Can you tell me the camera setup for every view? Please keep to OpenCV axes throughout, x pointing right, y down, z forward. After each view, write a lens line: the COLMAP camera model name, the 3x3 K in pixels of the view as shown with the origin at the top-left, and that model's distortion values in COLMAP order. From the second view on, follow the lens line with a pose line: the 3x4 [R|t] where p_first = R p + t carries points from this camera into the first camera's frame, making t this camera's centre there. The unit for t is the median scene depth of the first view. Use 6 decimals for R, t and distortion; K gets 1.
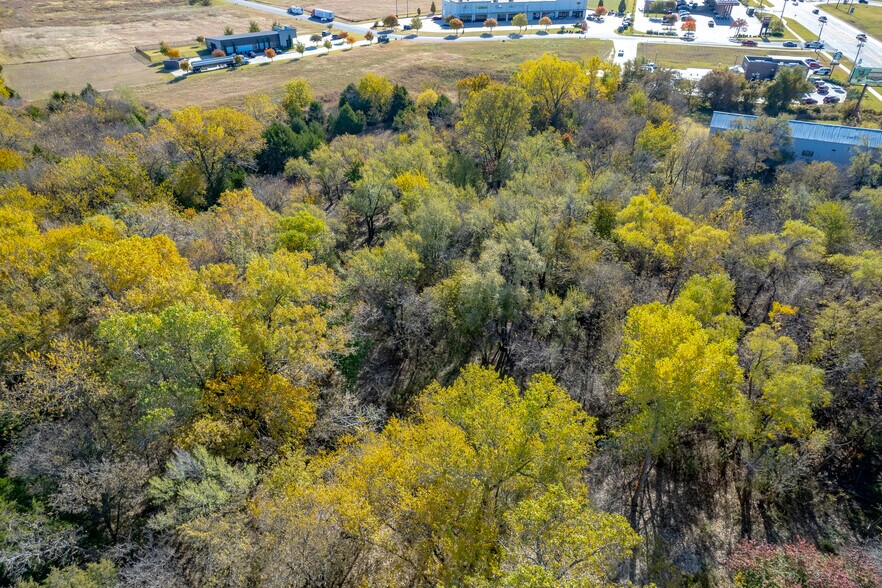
lens RADIAL K [[567.1, 0, 443.6], [0, 567.1, 290.0], [0, 0, 1]] dist [-0.094329, 0.090354]
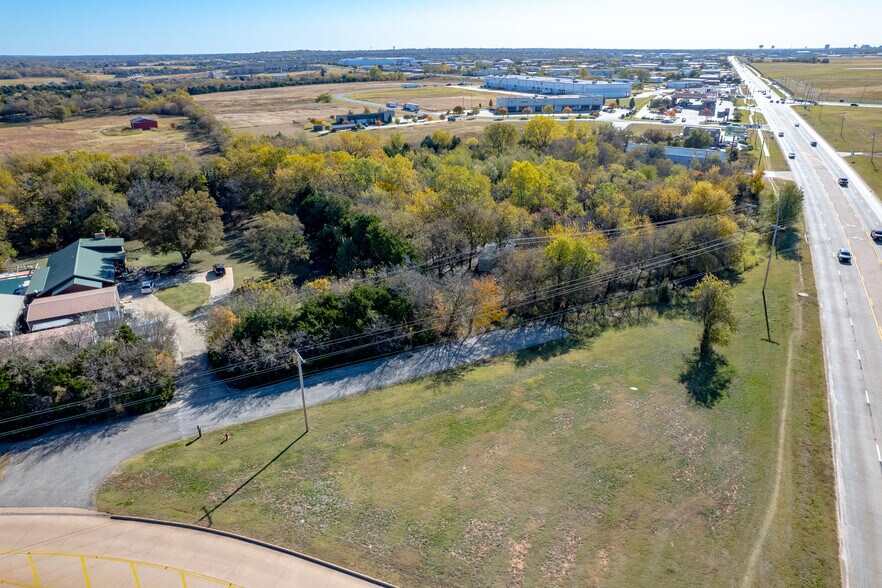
lens RADIAL K [[573.4, 0, 442.5], [0, 573.4, 289.9], [0, 0, 1]] dist [-0.078583, 0.072635]
pose [[0.991184, 0.044487, -0.124801, 0.082122], [-0.066122, 0.982350, -0.174975, 0.281282], [0.114814, 0.181685, 0.976631, -0.426419]]
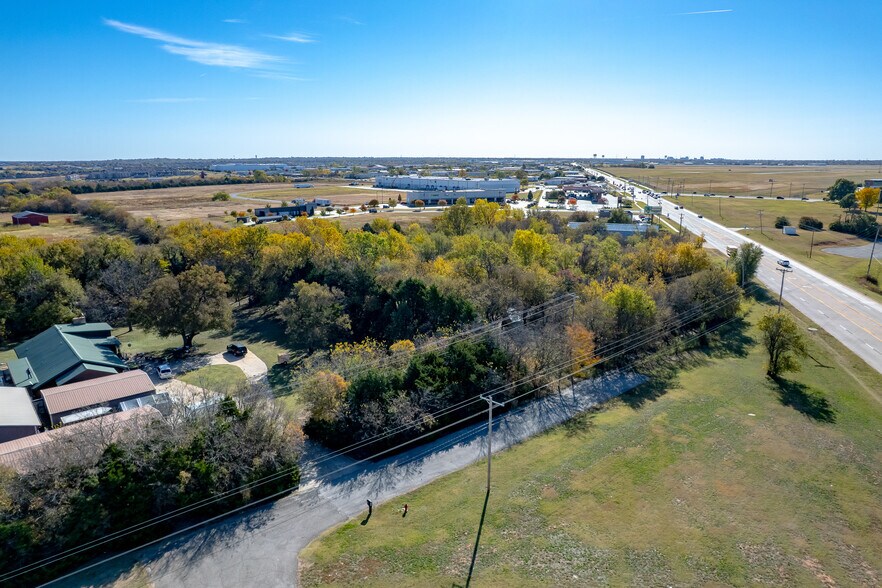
lens RADIAL K [[573.4, 0, 442.5], [0, 573.4, 289.9], [0, 0, 1]] dist [-0.078583, 0.072635]
pose [[0.994707, -0.023271, 0.100081, -0.086372], [0.056689, 0.936653, -0.345640, 0.312738], [-0.085698, 0.349484, 0.933015, -0.403938]]
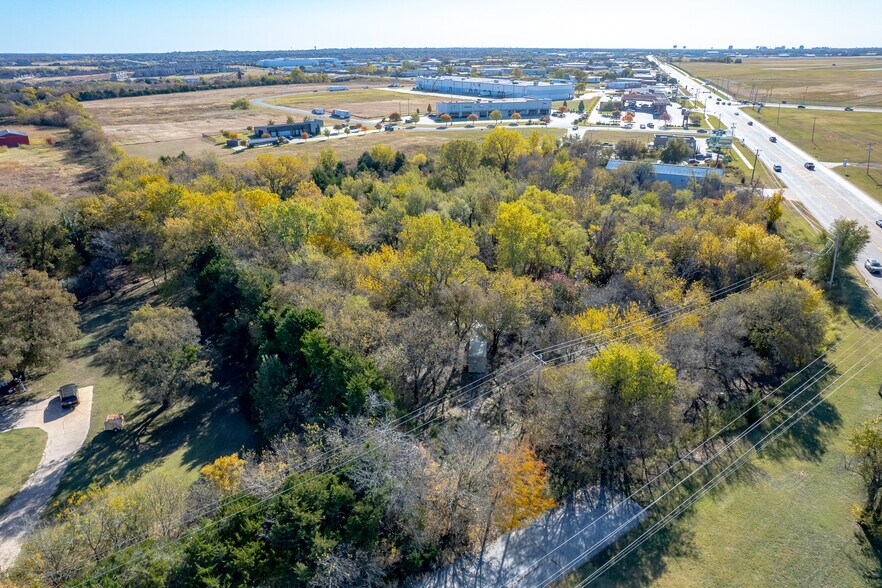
lens RADIAL K [[573.4, 0, 442.5], [0, 573.4, 289.9], [0, 0, 1]] dist [-0.078583, 0.072635]
pose [[0.999960, -0.002476, -0.008591, 0.028630], [0.000906, 0.983988, -0.178235, 0.169354], [0.008895, 0.178220, 0.983950, -0.256524]]
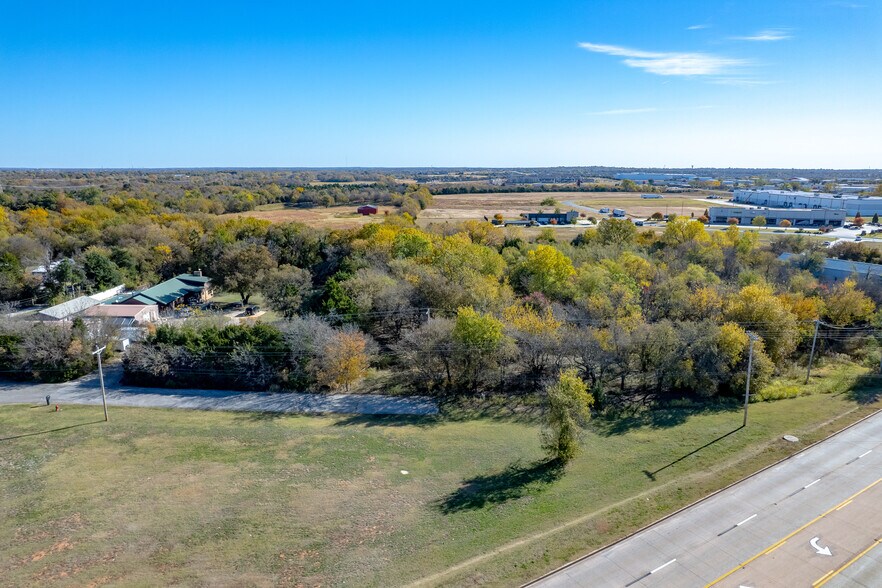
lens RADIAL K [[573.4, 0, 442.5], [0, 573.4, 289.9], [0, 0, 1]] dist [-0.078583, 0.072635]
pose [[0.809234, 0.126810, -0.573637, 0.356997], [-0.326372, 0.908927, -0.259485, 0.253497], [0.488489, 0.397203, 0.776922, -0.313435]]
